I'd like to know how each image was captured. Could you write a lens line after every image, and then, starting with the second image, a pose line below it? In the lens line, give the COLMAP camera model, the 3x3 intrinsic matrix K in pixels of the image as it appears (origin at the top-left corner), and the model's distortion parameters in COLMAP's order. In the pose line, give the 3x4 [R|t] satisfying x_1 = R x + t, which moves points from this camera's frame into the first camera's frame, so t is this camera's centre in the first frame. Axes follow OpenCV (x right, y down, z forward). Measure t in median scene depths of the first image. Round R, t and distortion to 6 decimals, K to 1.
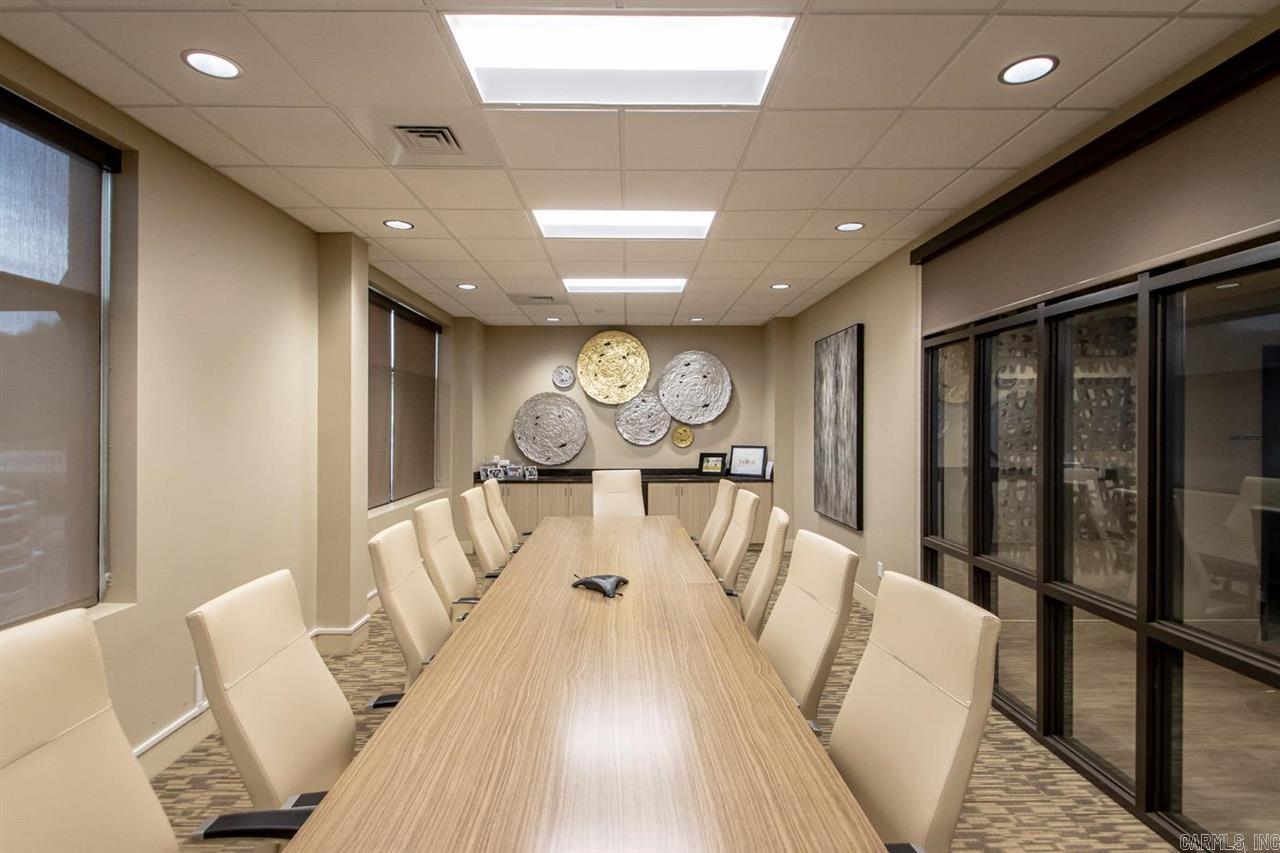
lens RADIAL K [[591.7, 0, 637.1], [0, 591.7, 425.2], [0, 0, 1]] dist [0.002292, -0.011887]
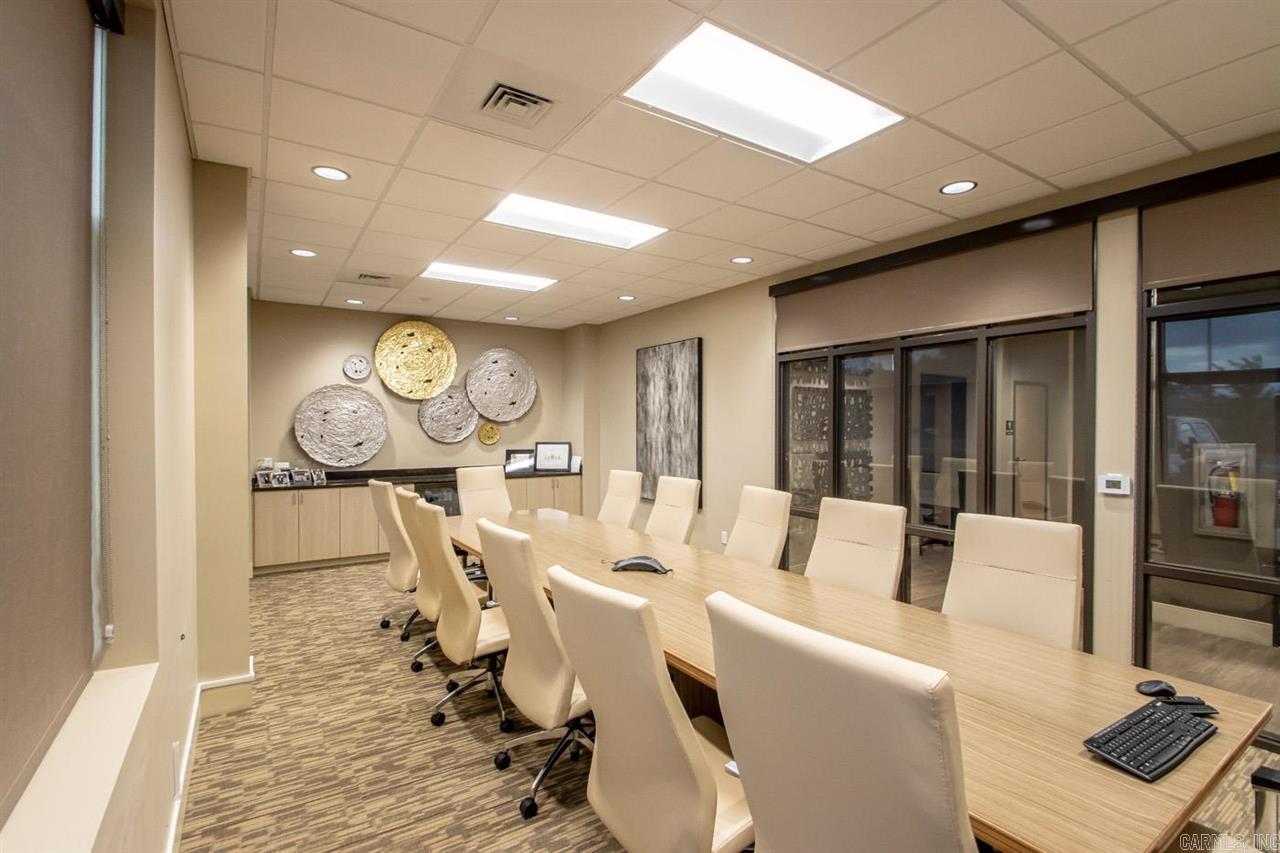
lens RADIAL K [[591.7, 0, 610.8], [0, 591.7, 431.0], [0, 0, 1]] dist [0.002292, -0.011887]
pose [[0.849676, -0.000486, 0.527304, -0.285109], [-0.002655, 0.999983, 0.005201, 0.009050], [-0.527298, -0.005819, 0.849661, 0.047956]]
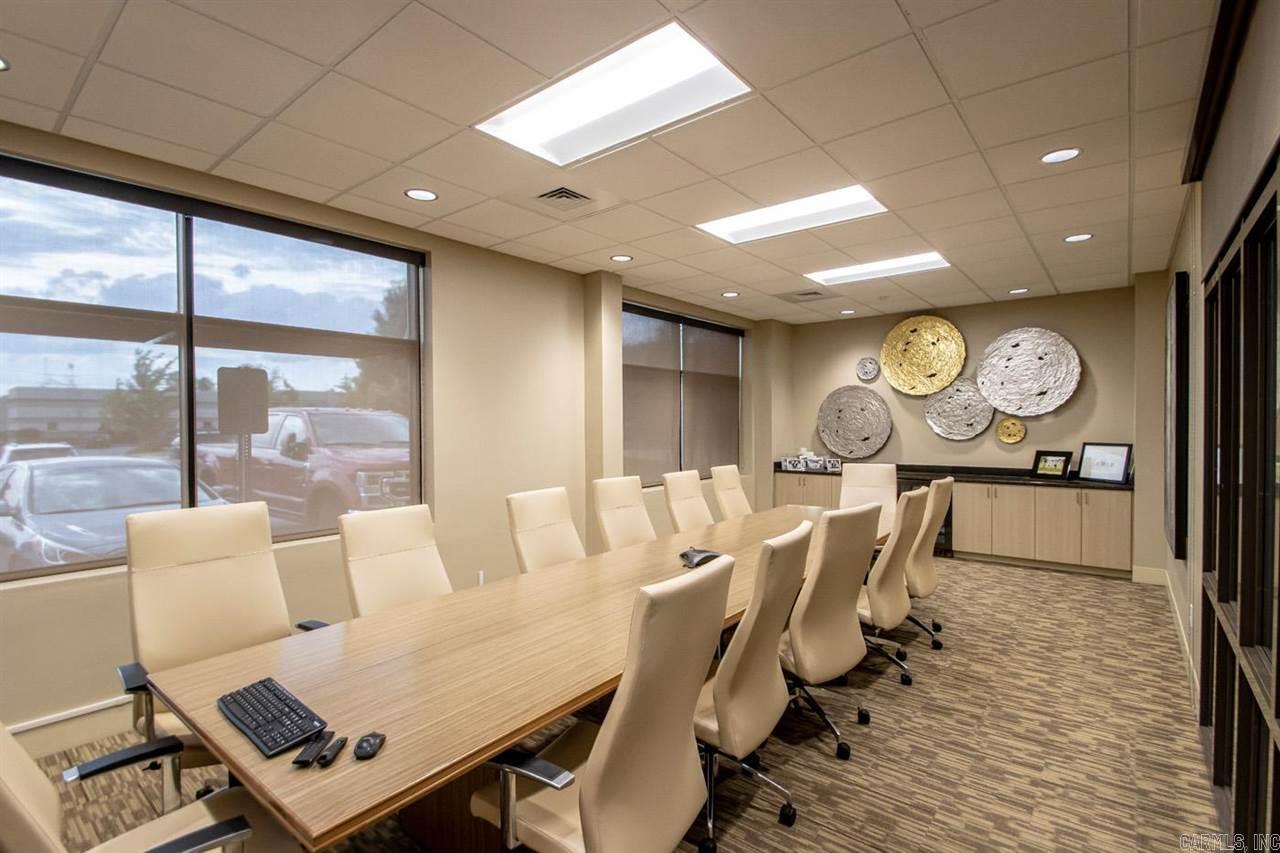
lens RADIAL K [[591.7, 0, 688.3], [0, 591.7, 444.5], [0, 0, 1]] dist [0.002292, -0.011887]
pose [[0.781108, 0.020689, -0.624053, 0.259986], [0.003961, 0.999267, 0.038086, 0.004906], [0.624383, -0.032221, 0.780454, 0.048118]]
